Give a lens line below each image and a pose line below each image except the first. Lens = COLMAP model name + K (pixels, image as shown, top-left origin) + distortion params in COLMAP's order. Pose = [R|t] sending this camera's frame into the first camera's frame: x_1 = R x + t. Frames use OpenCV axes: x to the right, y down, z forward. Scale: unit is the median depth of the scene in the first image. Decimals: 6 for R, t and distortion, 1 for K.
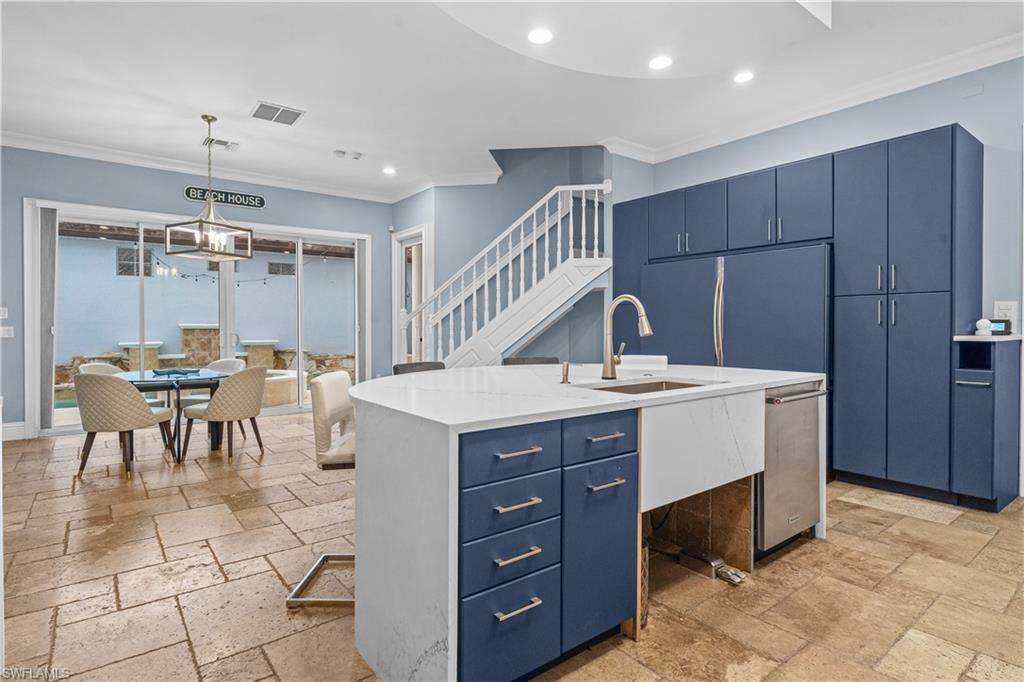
lens RADIAL K [[533.8, 0, 505.9], [0, 533.8, 334.6], [0, 0, 1]] dist [-0.003941, -0.000723]
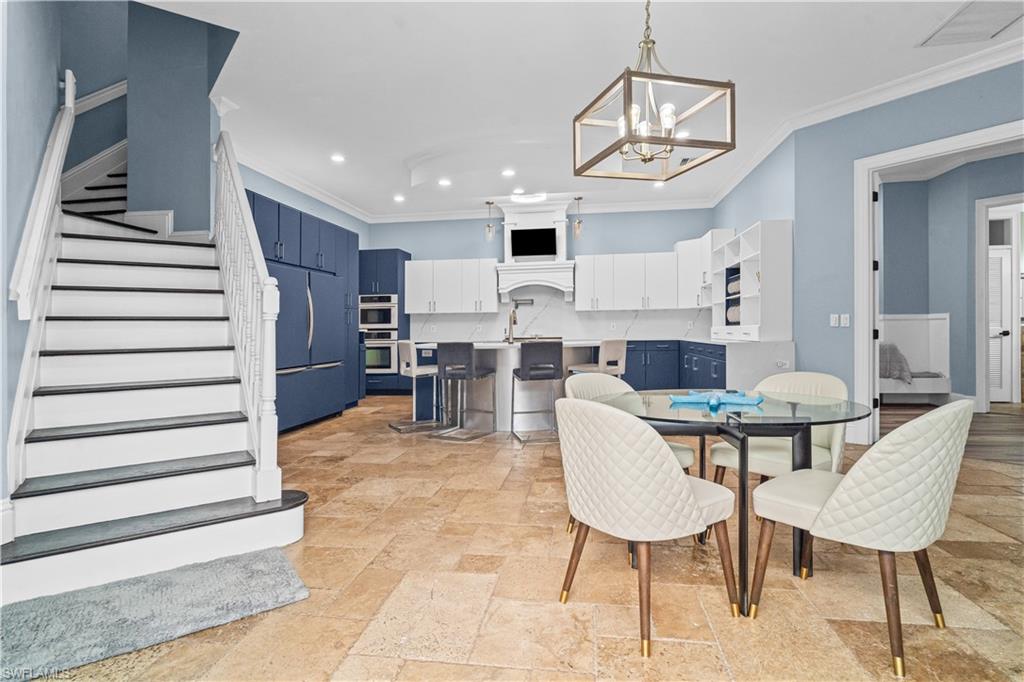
lens RADIAL K [[538.1, 0, 510.1], [0, 538.1, 318.9], [0, 0, 1]] dist [-0.001975, -0.000043]
pose [[-0.696378, 0.025501, 0.717222, -0.709757], [0.027467, 0.999583, -0.008872, -0.002479], [-0.717150, 0.013522, -0.696788, 1.237027]]
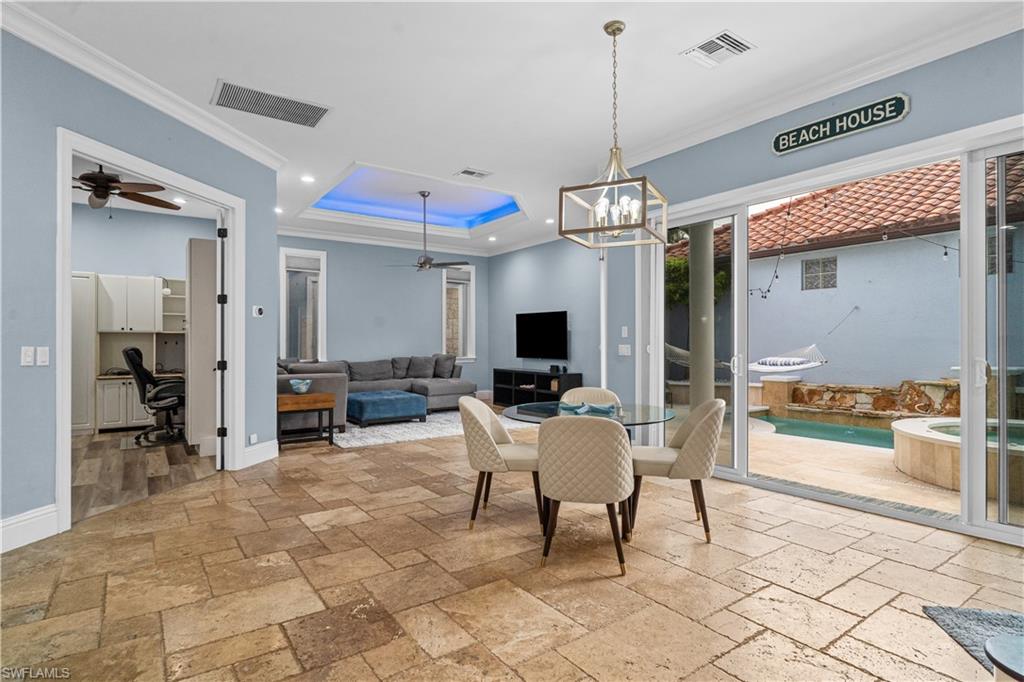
lens RADIAL K [[526.4, 0, 512.7], [0, 526.4, 343.1], [0, 0, 1]] dist [-0.002683, 0.000238]
pose [[-0.032336, -0.001983, -0.999475, 0.079486], [-0.015391, 0.999880, -0.001486, -0.012969], [0.999359, 0.015335, -0.032363, 0.772504]]
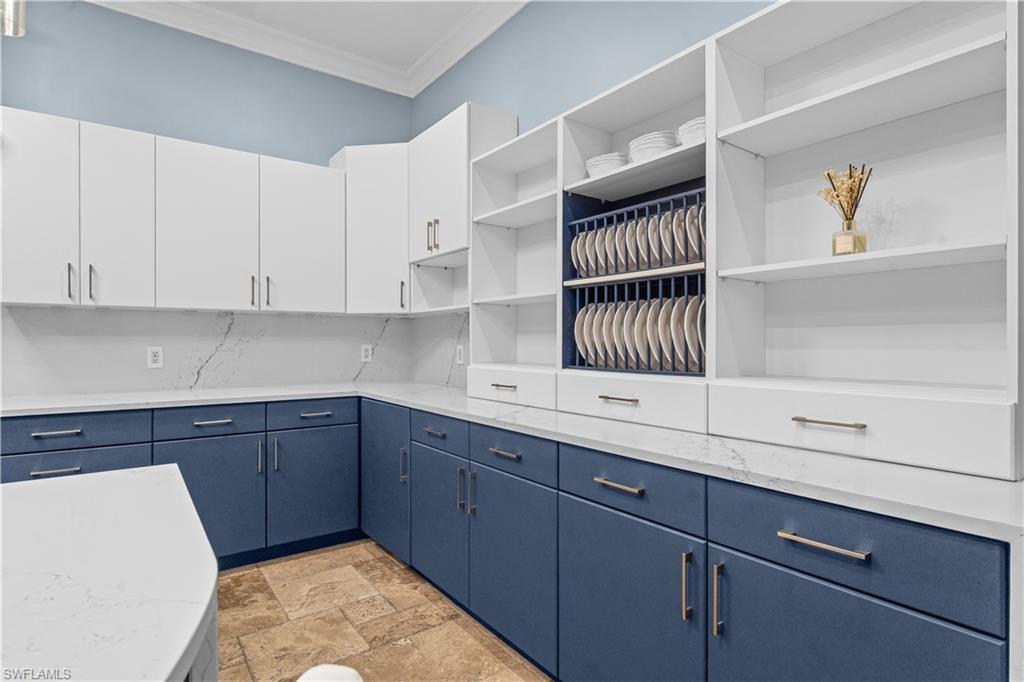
lens RADIAL K [[526.4, 0, 512.7], [0, 526.4, 343.1], [0, 0, 1]] dist [-0.002683, 0.000238]
pose [[-0.999939, -0.000840, 0.010980, -0.162457], [-0.000586, 0.999733, 0.023087, -0.011012], [-0.010996, 0.023079, -0.999673, 0.453020]]
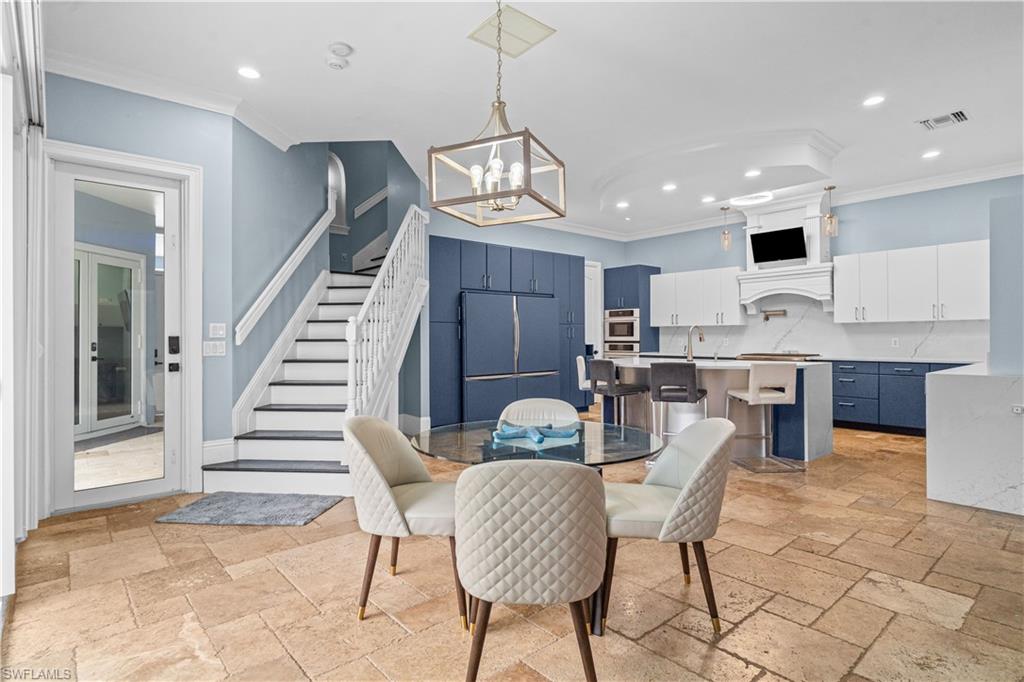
lens RADIAL K [[530.0, 0, 511.4], [0, 530.0, 336.0], [0, 0, 1]] dist [-0.002225, 0.000619]
pose [[-0.067643, 0.005124, 0.997696, -0.937331], [0.023750, 0.999712, -0.003524, -0.016387], [-0.997427, 0.023457, -0.067745, 0.884154]]
